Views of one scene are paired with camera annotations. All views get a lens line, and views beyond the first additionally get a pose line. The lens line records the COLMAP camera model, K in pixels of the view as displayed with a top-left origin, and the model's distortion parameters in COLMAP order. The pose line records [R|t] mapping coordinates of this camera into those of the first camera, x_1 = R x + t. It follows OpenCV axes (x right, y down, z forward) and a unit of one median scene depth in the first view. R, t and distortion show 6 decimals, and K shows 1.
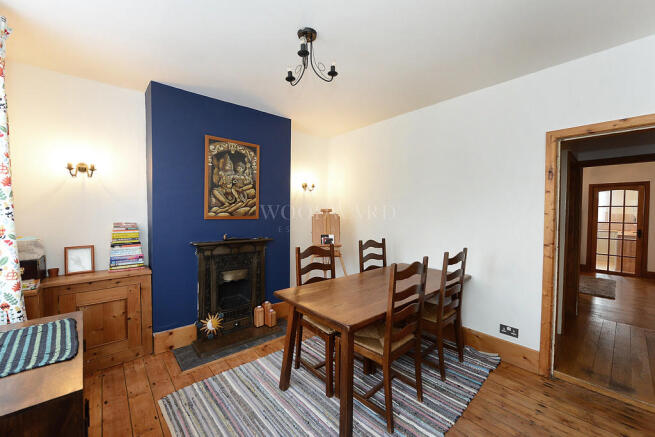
lens RADIAL K [[261.3, 0, 324.9], [0, 261.3, 218.2], [0, 0, 1]] dist [-0.008861, 0.000322]
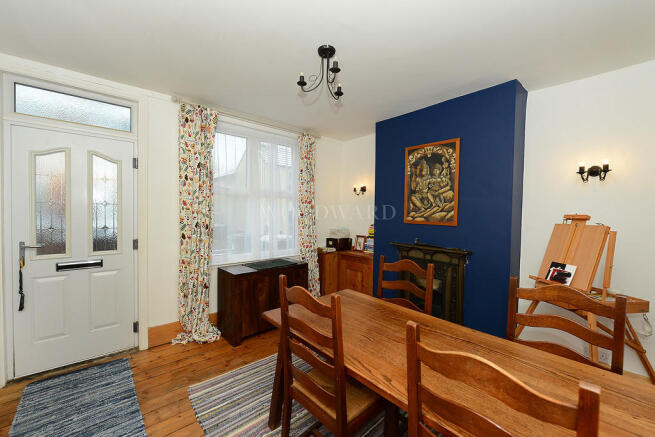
lens RADIAL K [[261.3, 0, 325.4], [0, 261.3, 215.6], [0, 0, 1]] dist [-0.008861, 0.000322]
pose [[0.003087, 0.009104, -0.999954, 0.615306], [-0.038442, 0.999220, 0.008979, -0.023087], [0.999256, 0.038413, 0.003434, 0.610335]]
